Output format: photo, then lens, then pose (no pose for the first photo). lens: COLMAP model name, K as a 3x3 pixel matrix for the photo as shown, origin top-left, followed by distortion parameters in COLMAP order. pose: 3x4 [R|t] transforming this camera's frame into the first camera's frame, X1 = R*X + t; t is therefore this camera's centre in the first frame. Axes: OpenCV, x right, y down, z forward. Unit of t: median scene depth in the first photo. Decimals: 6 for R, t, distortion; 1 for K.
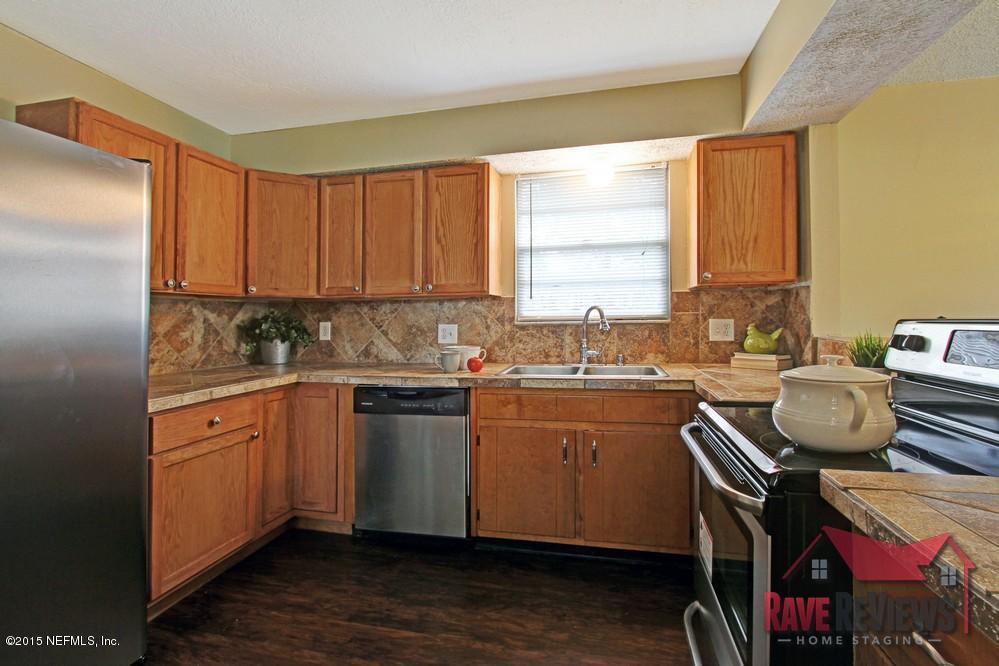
lens RADIAL K [[472.0, 0, 499.3], [0, 472.0, 298.8], [0, 0, 1]] dist [-0.023288, 0.002186]
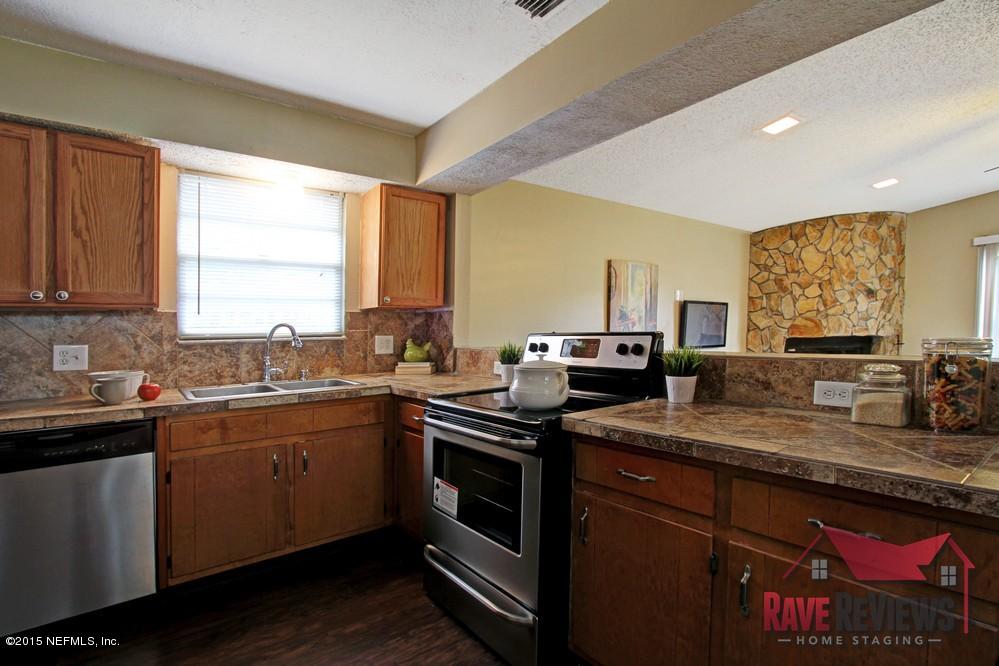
lens RADIAL K [[472.0, 0, 490.8], [0, 472.0, 347.6], [0, 0, 1]] dist [-0.023288, 0.002186]
pose [[0.645104, -0.024980, 0.763687, -0.276427], [-0.023350, 0.998354, 0.052380, 0.004335], [-0.763738, -0.051622, 0.643459, 0.011960]]
